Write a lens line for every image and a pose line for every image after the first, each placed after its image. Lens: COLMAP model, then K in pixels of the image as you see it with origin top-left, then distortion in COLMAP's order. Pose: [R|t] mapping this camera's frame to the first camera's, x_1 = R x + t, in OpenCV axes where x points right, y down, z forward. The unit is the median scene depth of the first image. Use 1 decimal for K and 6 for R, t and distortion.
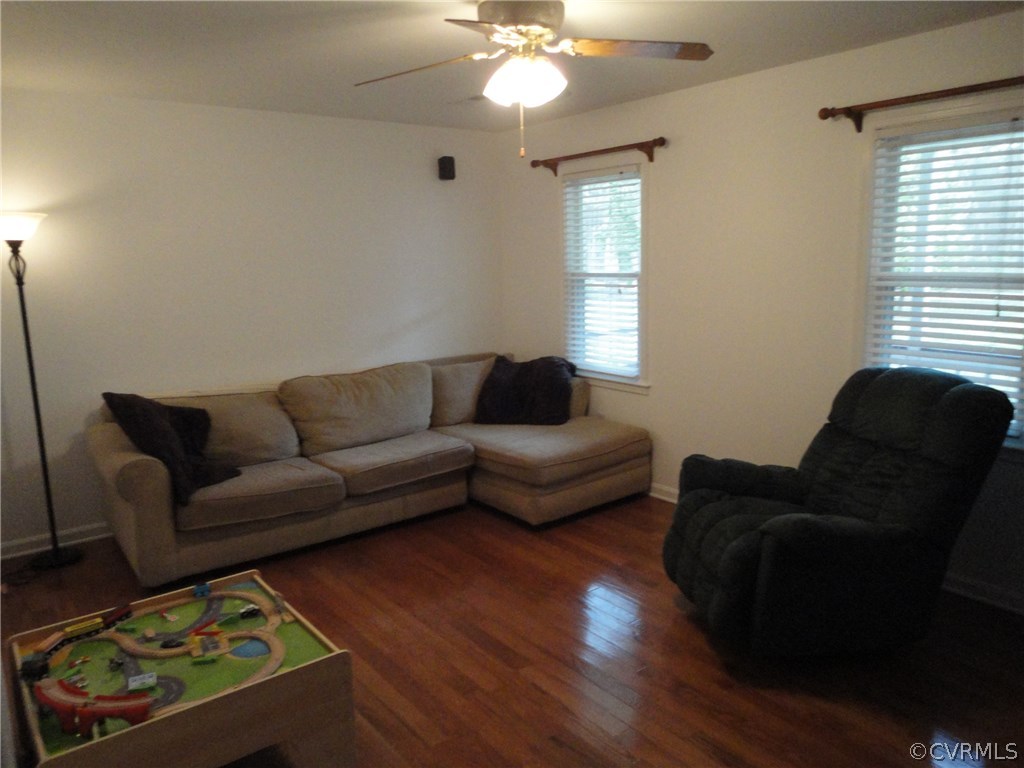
lens RADIAL K [[735.1, 0, 517.5], [0, 735.1, 384.8], [0, 0, 1]] dist [-0.006063, 0.001559]
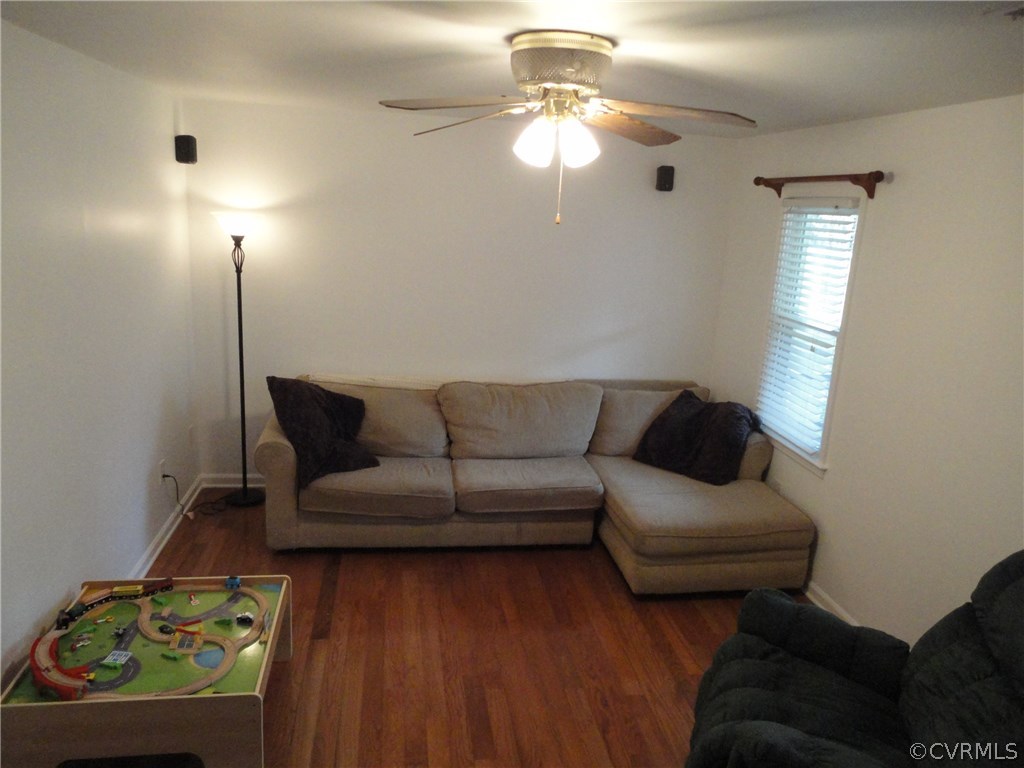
lens RADIAL K [[735.1, 0, 515.7], [0, 735.1, 384.0], [0, 0, 1]] dist [-0.006063, 0.001559]
pose [[0.873628, 0.187016, -0.449220, 0.247431], [-0.161979, 0.982313, 0.093938, -0.122171], [0.458843, -0.009302, 0.888469, 0.120143]]
